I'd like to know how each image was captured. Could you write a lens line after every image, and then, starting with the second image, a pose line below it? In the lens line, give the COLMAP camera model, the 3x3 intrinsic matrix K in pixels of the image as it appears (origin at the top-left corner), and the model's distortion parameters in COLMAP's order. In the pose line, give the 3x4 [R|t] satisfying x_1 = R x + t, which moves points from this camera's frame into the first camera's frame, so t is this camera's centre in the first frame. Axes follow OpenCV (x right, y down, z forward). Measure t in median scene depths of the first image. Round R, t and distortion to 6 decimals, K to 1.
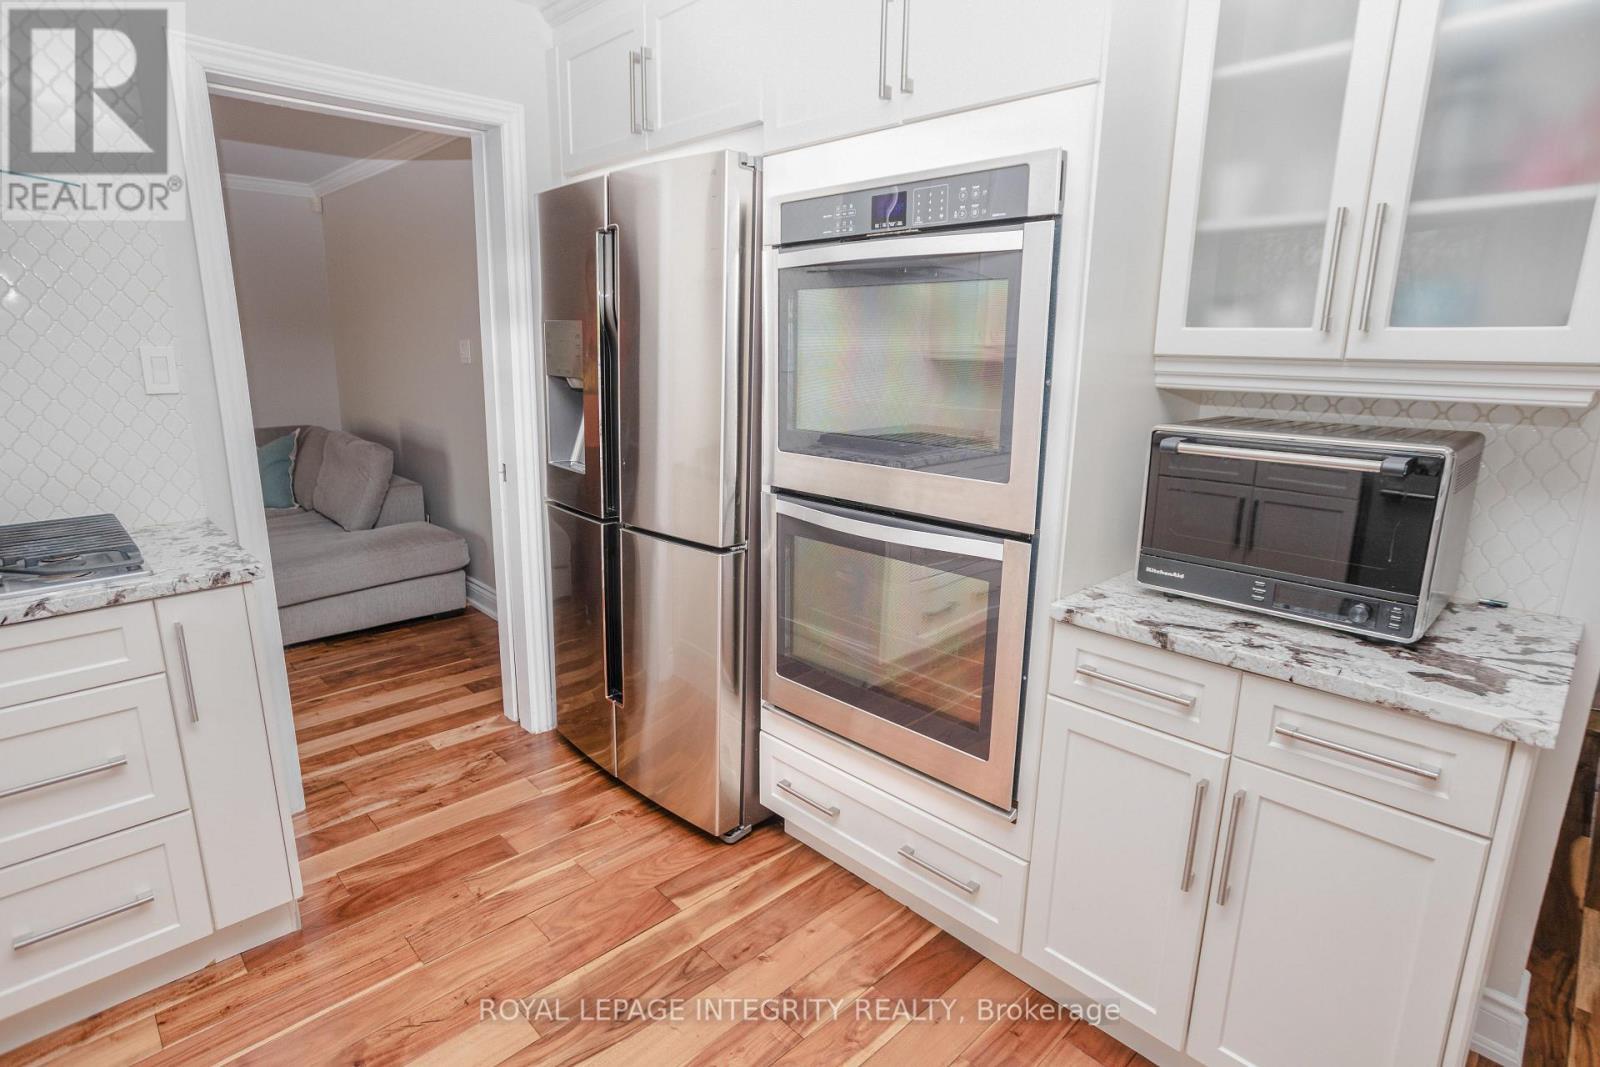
lens RADIAL K [[817.0, 0, 800.0], [0, 817.0, 533.5], [0, 0, 1]] dist [-0.044369, 0.032408]
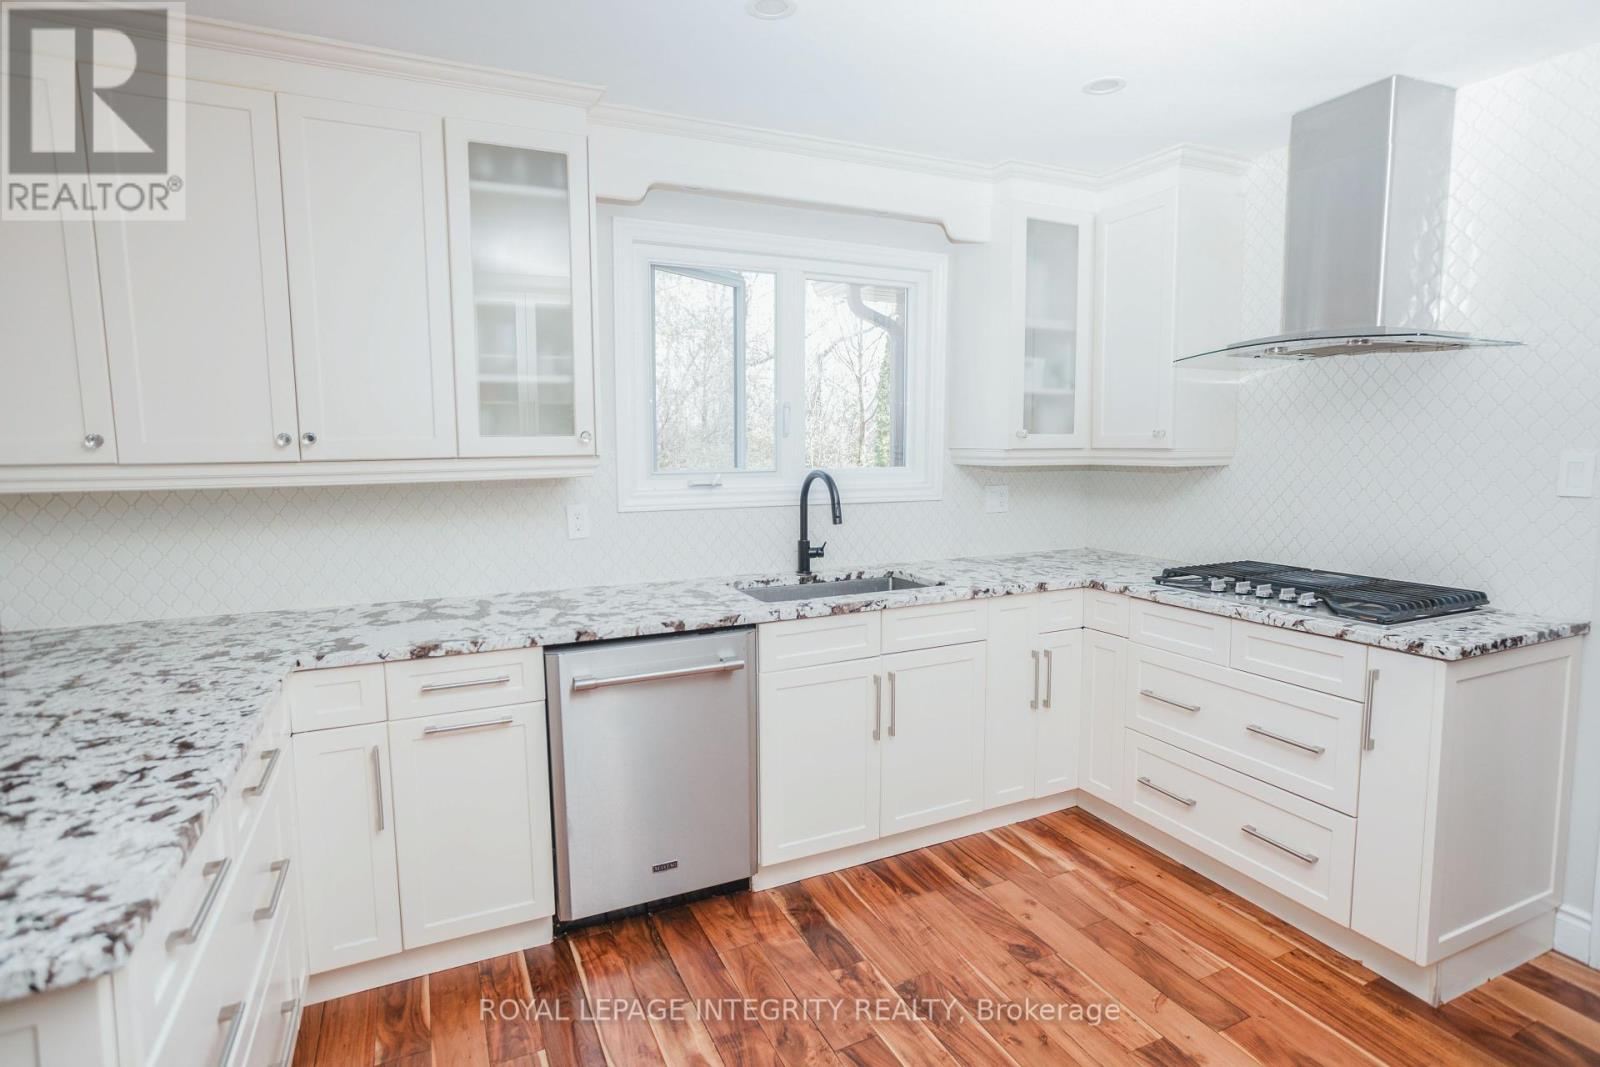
lens RADIAL K [[817.0, 0, 800.0], [0, 817.0, 533.5], [0, 0, 1]] dist [-0.044369, 0.032408]
pose [[-0.323028, 0.097067, -0.941398, 0.618385], [-0.215440, 0.961067, 0.173020, -0.105346], [0.921541, 0.258705, -0.289539, 0.439073]]
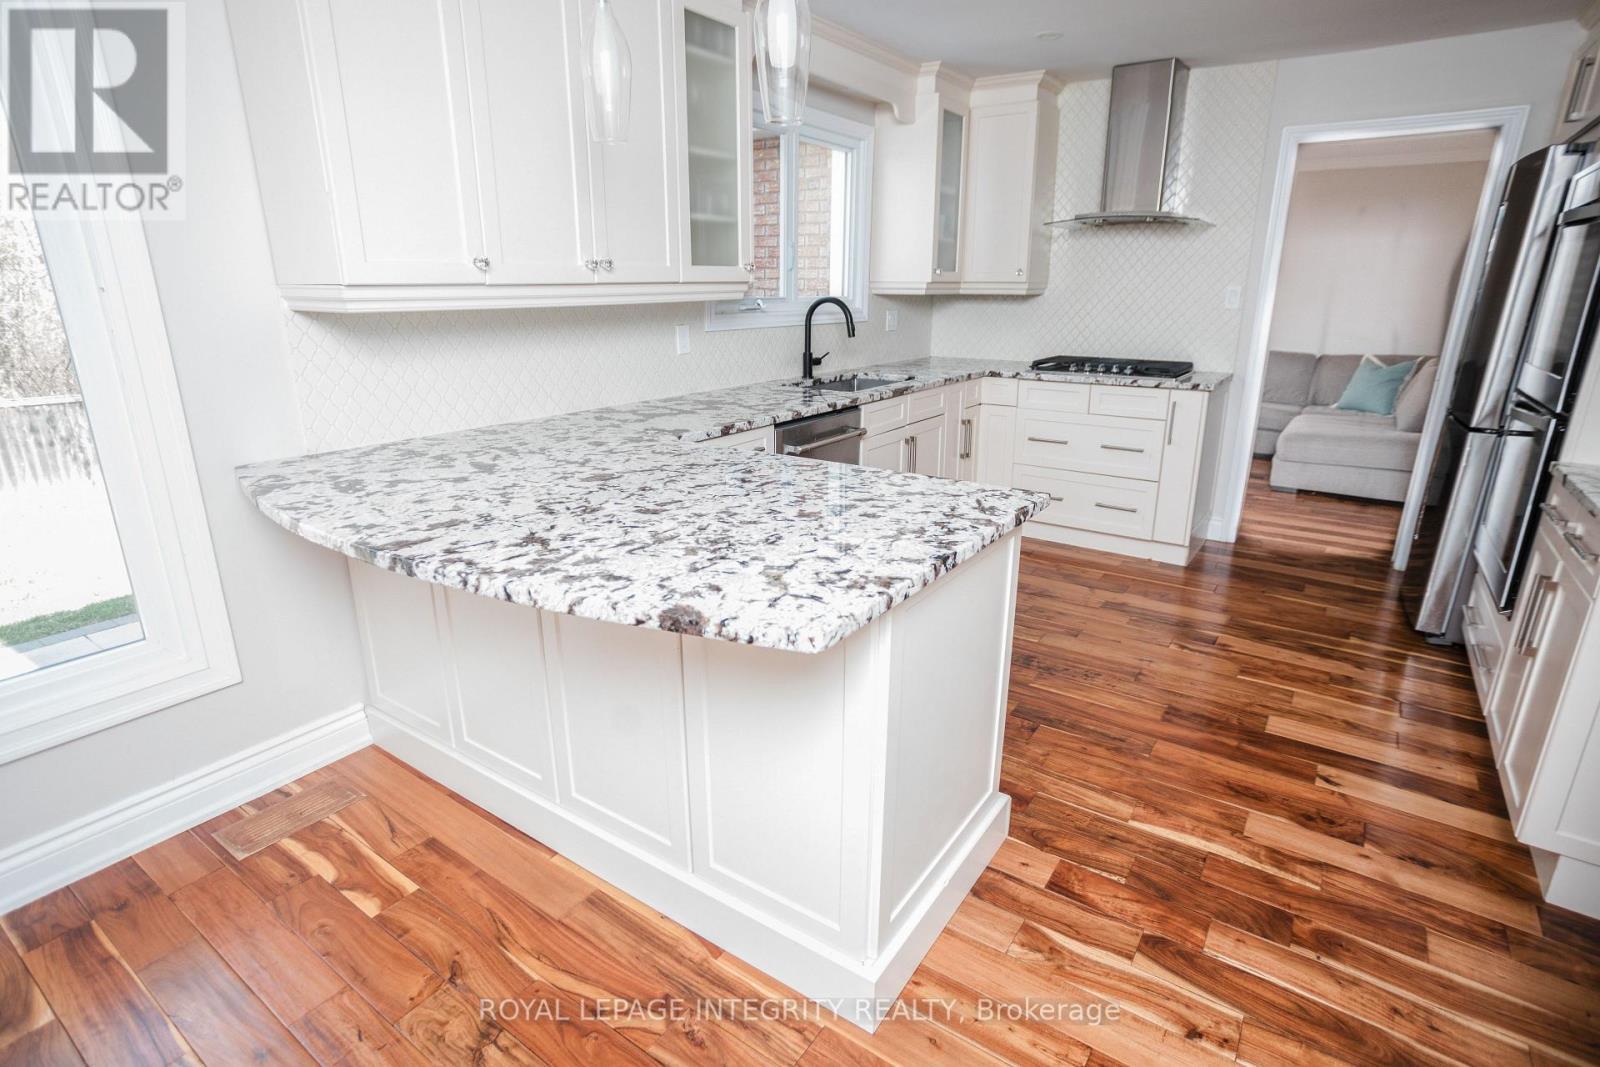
lens RADIAL K [[817.0, 0, 800.0], [0, 817.0, 533.5], [0, 0, 1]] dist [-0.044369, 0.032408]
pose [[0.199304, 0.277965, -0.939688, 1.264133], [-0.225148, 0.946262, 0.232157, 0.160681], [0.953722, 0.165300, 0.251177, -0.557441]]
